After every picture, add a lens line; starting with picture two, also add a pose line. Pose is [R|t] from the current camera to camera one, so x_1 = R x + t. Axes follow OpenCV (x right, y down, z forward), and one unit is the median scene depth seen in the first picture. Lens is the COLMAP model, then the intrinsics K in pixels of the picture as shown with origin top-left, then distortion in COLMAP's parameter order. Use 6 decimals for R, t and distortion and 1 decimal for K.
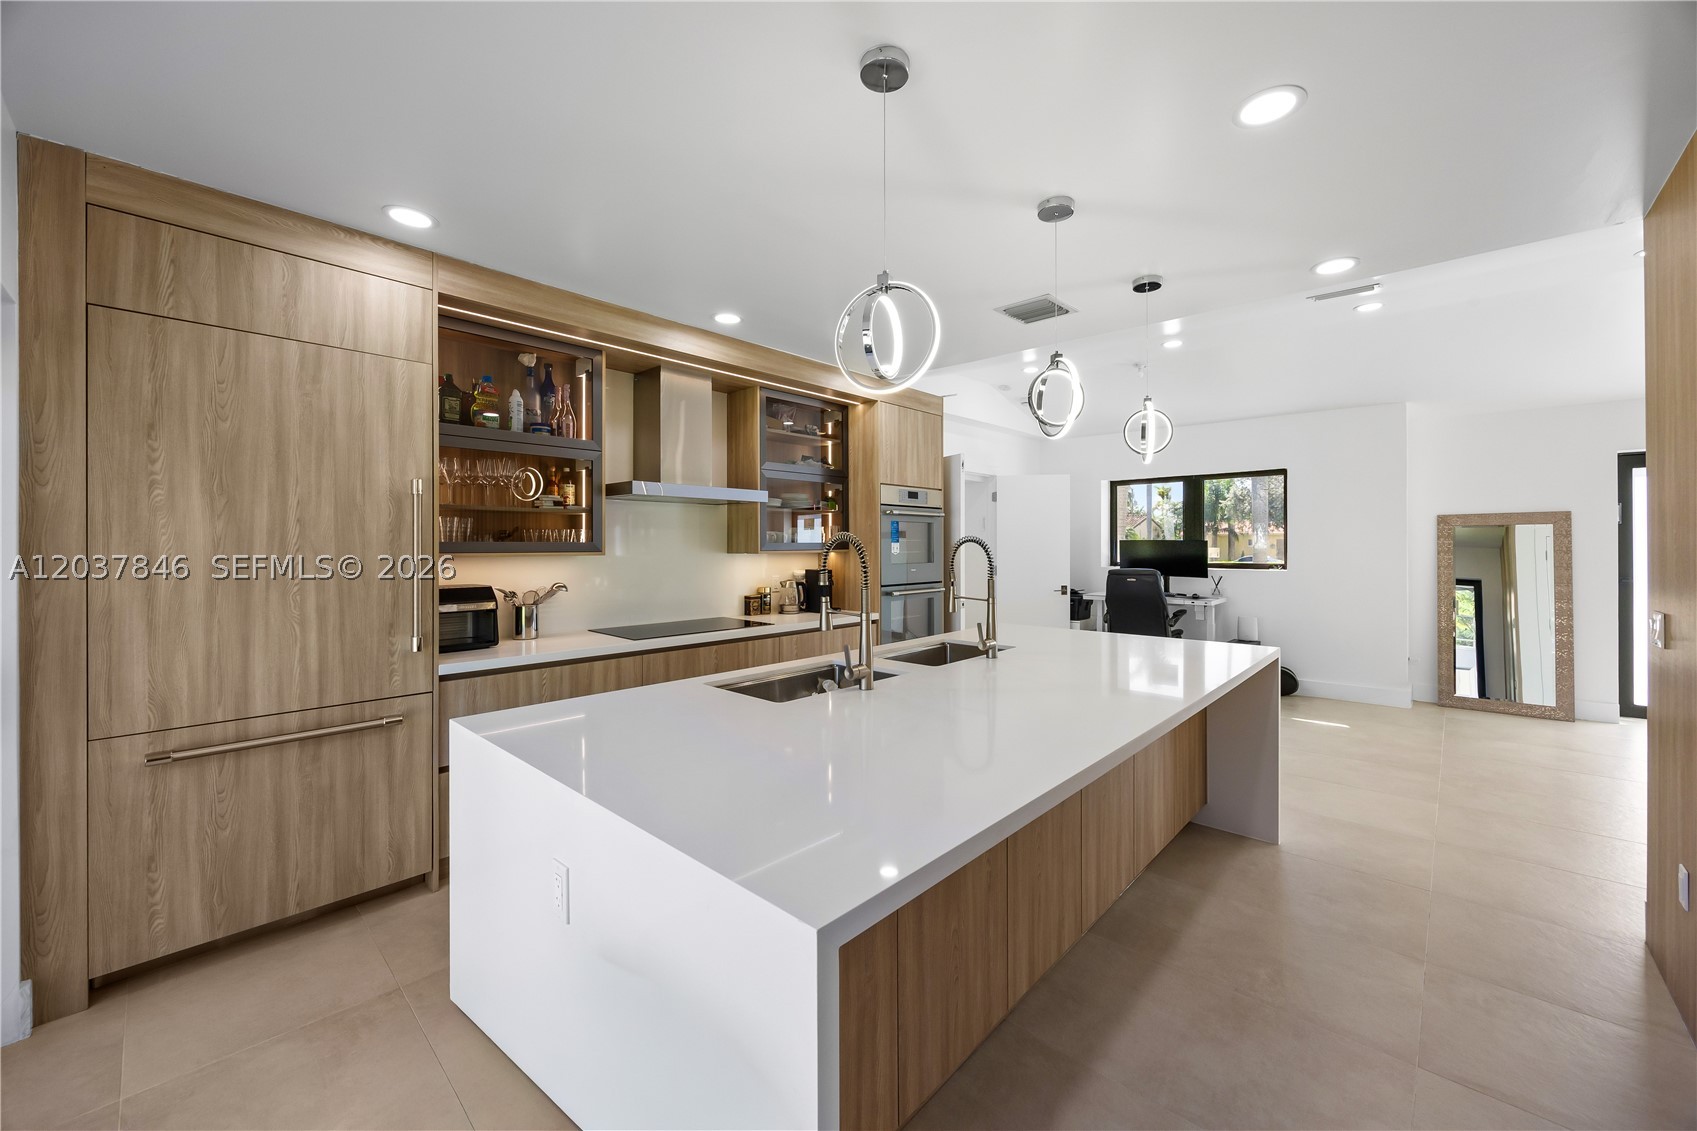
lens RADIAL K [[651.8, 0, 845.0], [0, 651.8, 543.5], [0, 0, 1]] dist [-0.001887, -0.000128]
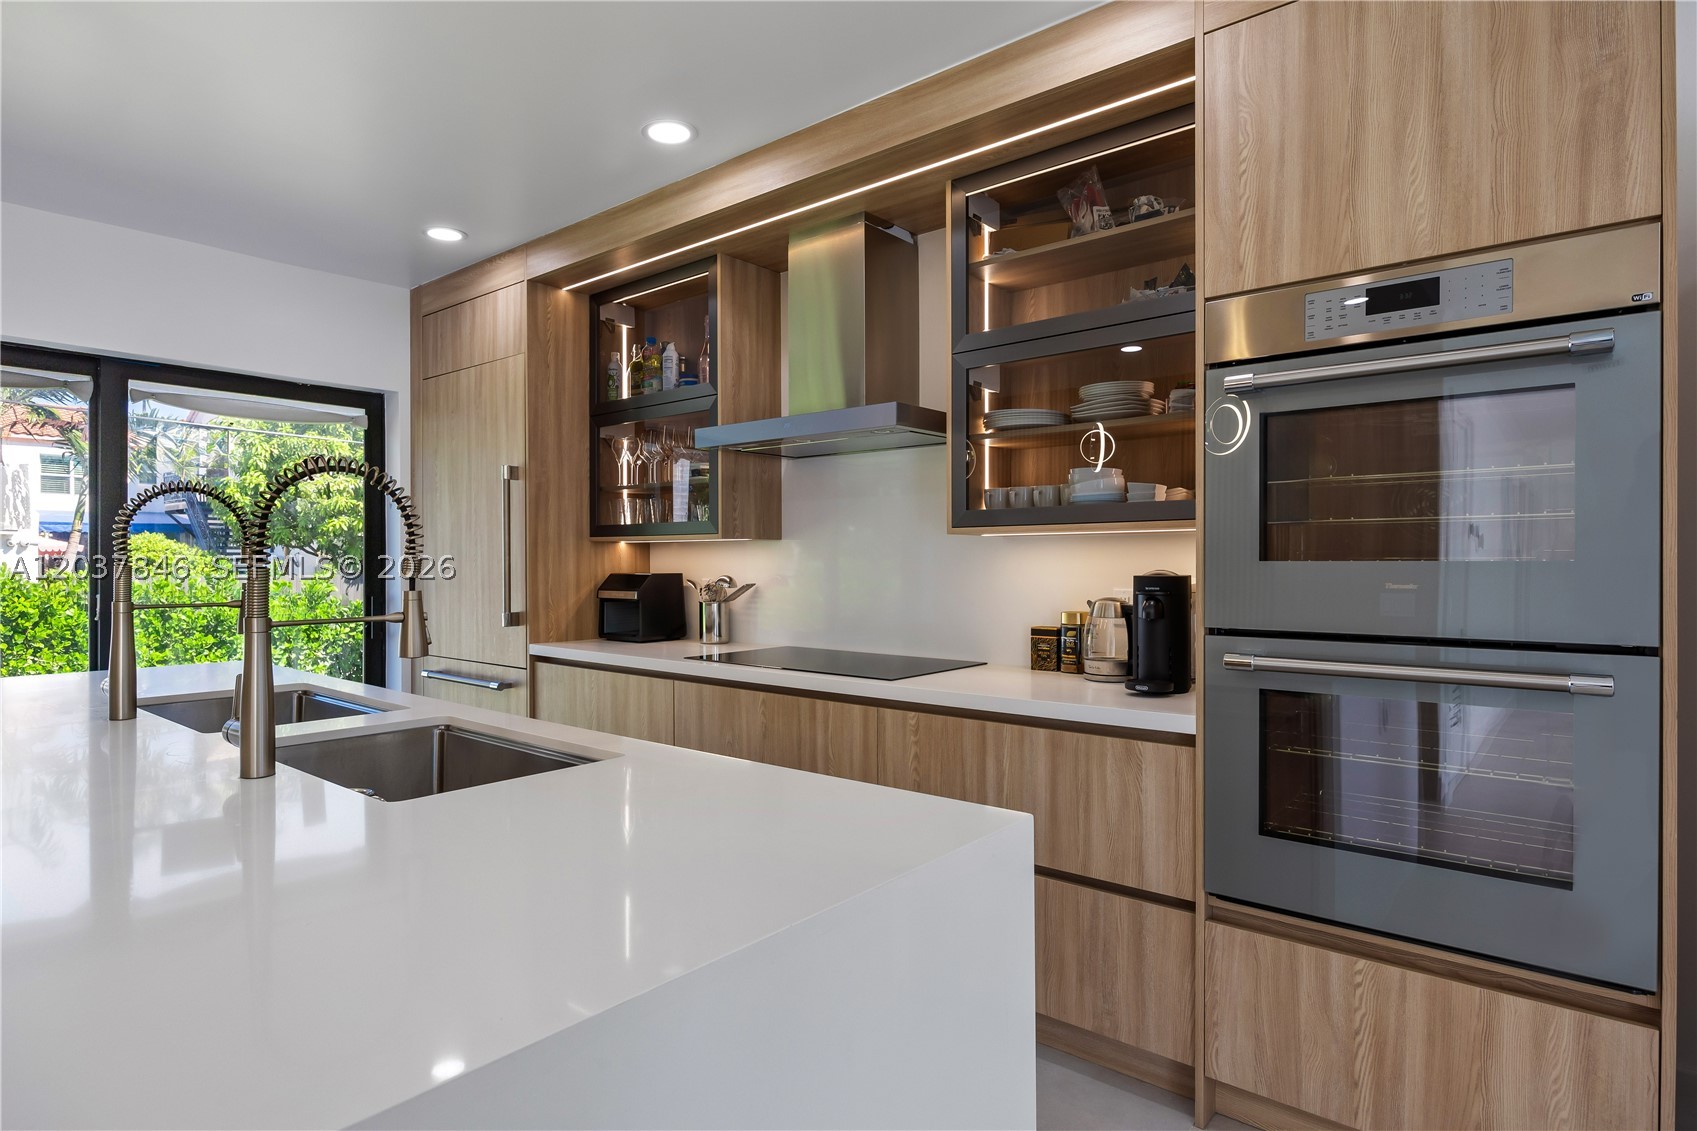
lens RADIAL K [[891.4, 0, 853.6], [0, 891.4, 568.1], [0, 0, 1]] dist [-0.004155, 0.001463]
pose [[0.074961, 0.010140, -0.997135, 0.451736], [0.001836, 0.999945, 0.010307, 0.029491], [0.997185, -0.002603, 0.074938, 0.779693]]
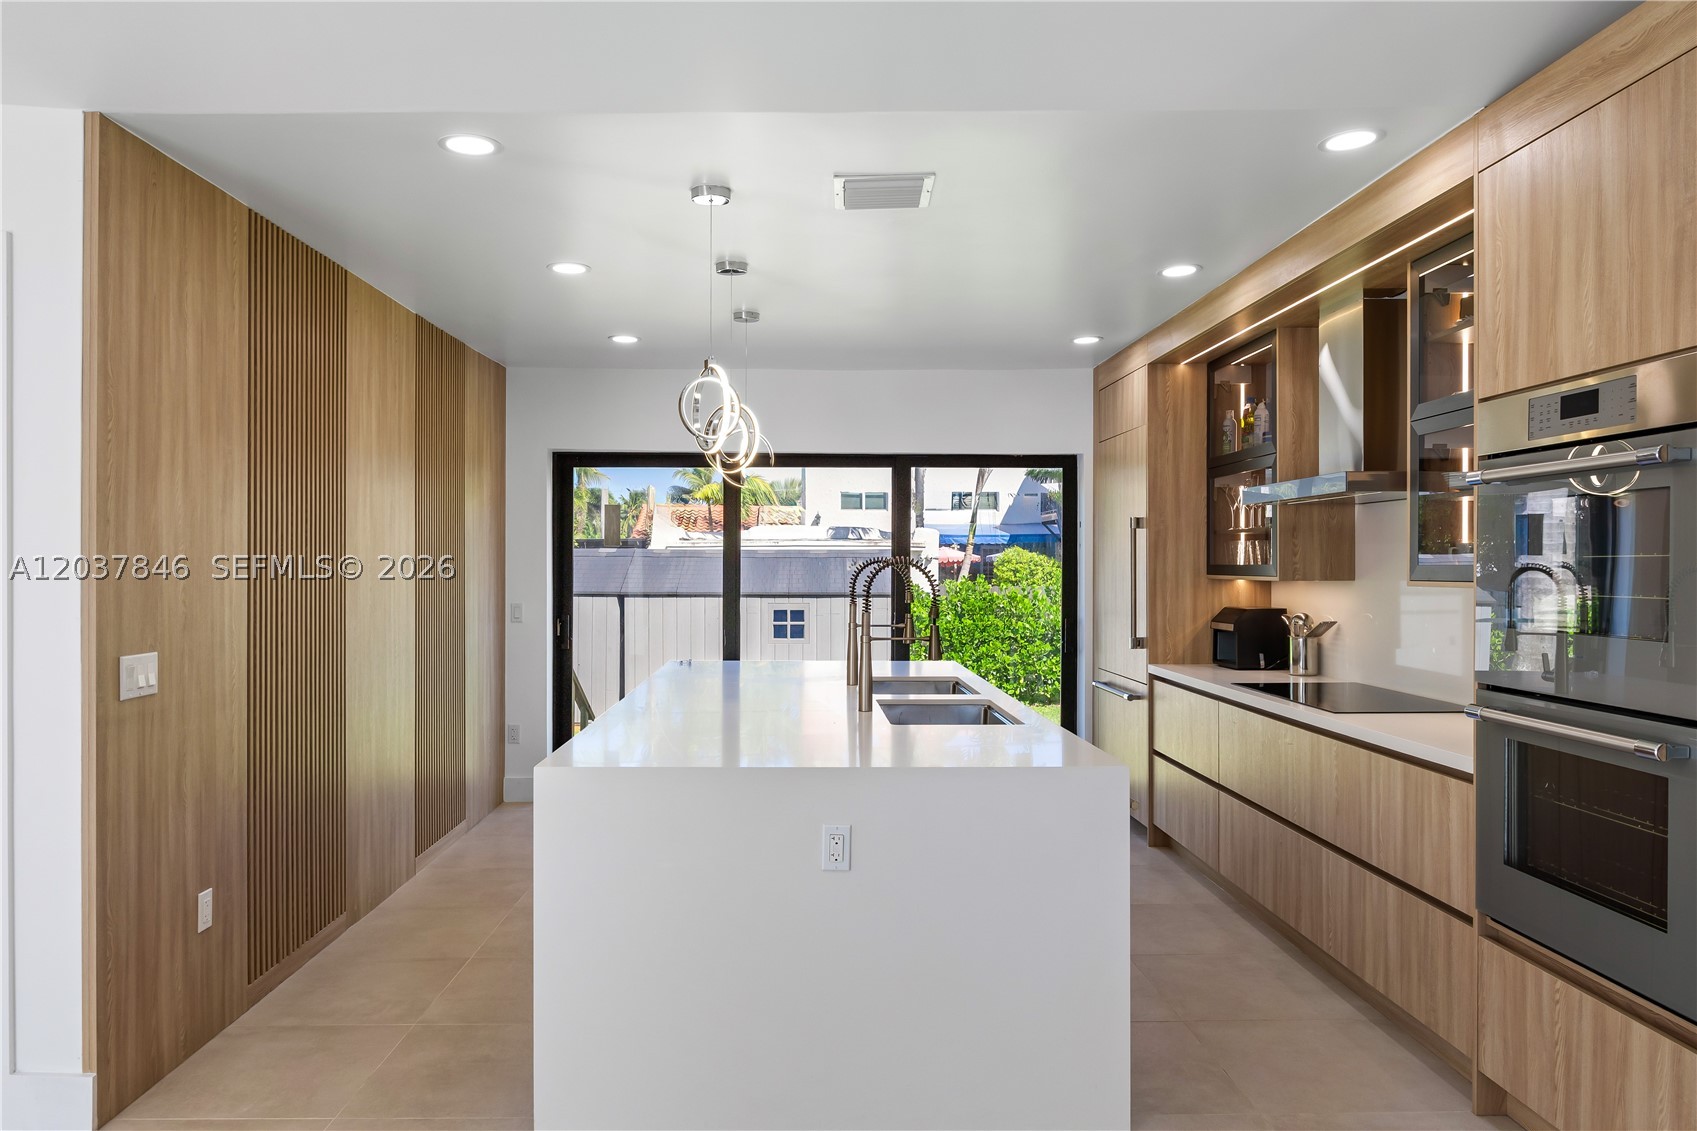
lens RADIAL K [[1132.6, 0, 848.5], [0, 1132.6, 565.5], [0, 0, 1]] dist [0.064940, 0.000518]
pose [[-0.697675, 0.004615, -0.716399, 0.735676], [0.005645, 0.999984, 0.000944, -0.003779], [0.716392, -0.003385, -0.697690, 1.163710]]
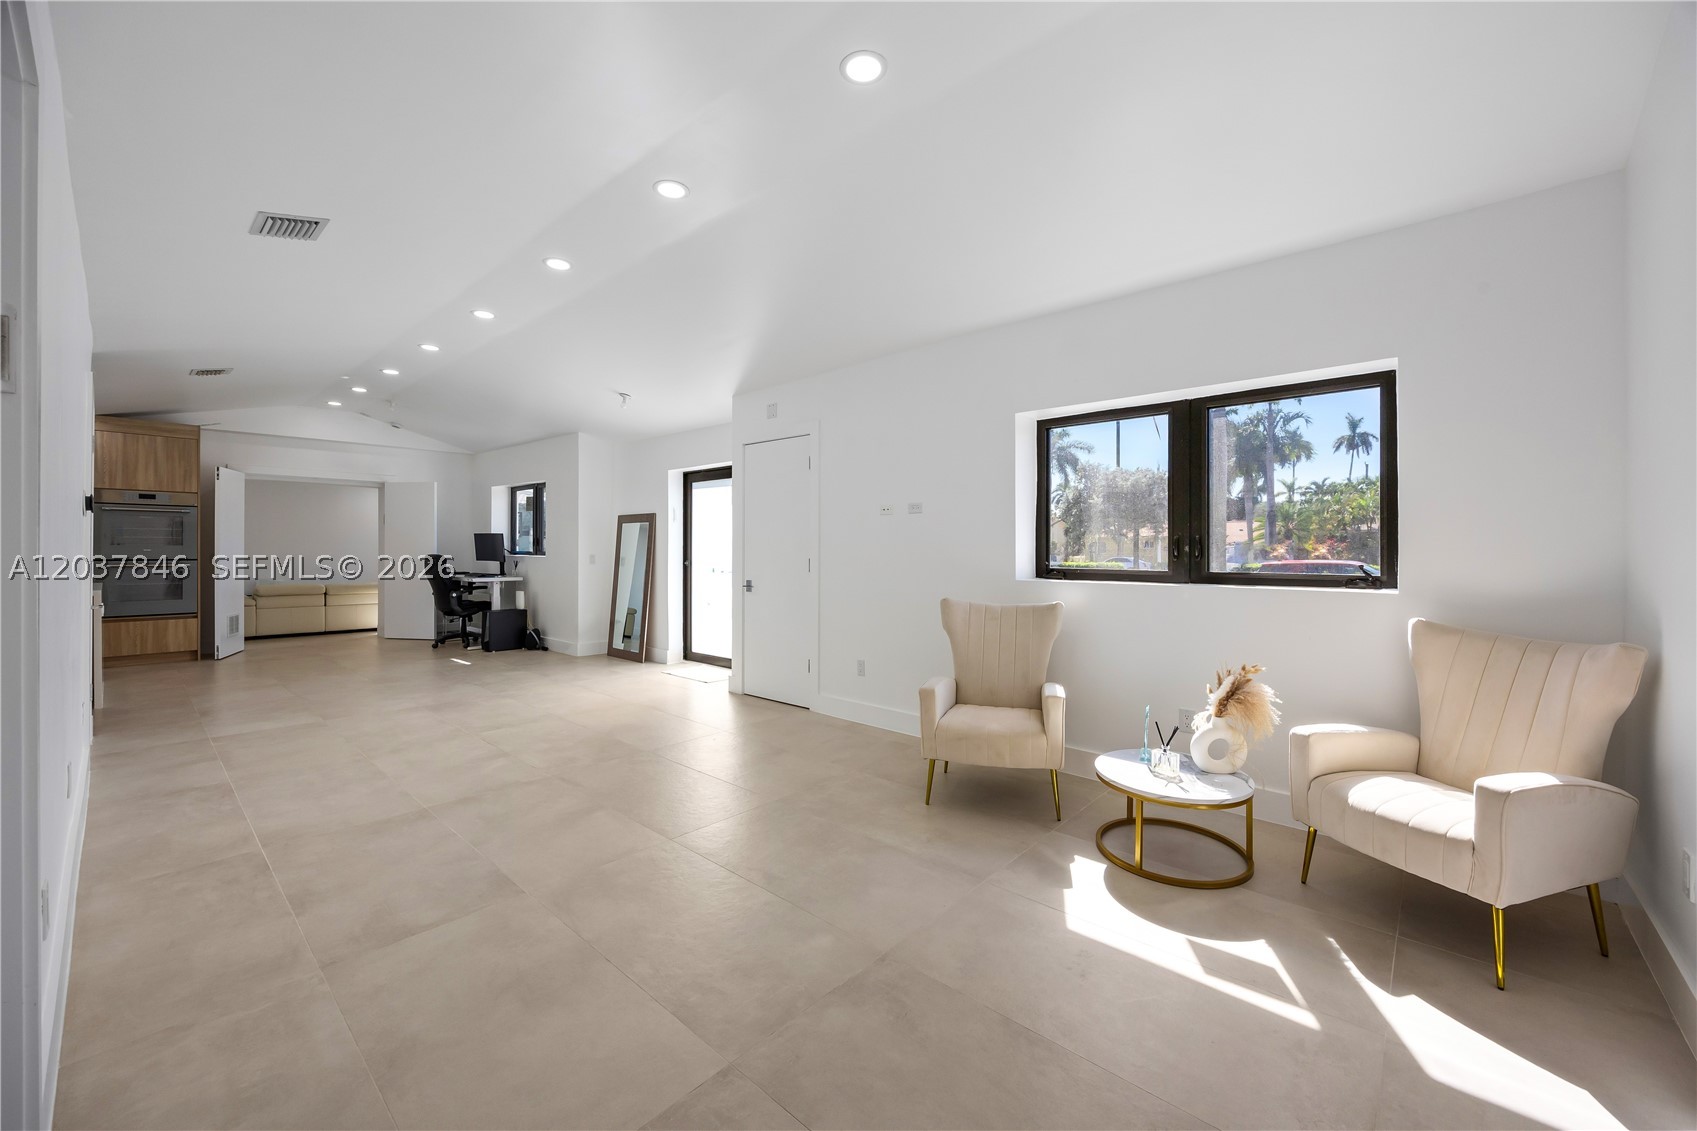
lens RADIAL K [[651.8, 0, 845.0], [0, 651.8, 543.5], [0, 0, 1]] dist [-0.001887, -0.000128]
pose [[0.999943, 0.003953, 0.009871, 1.618126], [-0.003925, 0.999988, -0.002872, 0.024210], [-0.009882, 0.002833, 0.999947, -0.406497]]
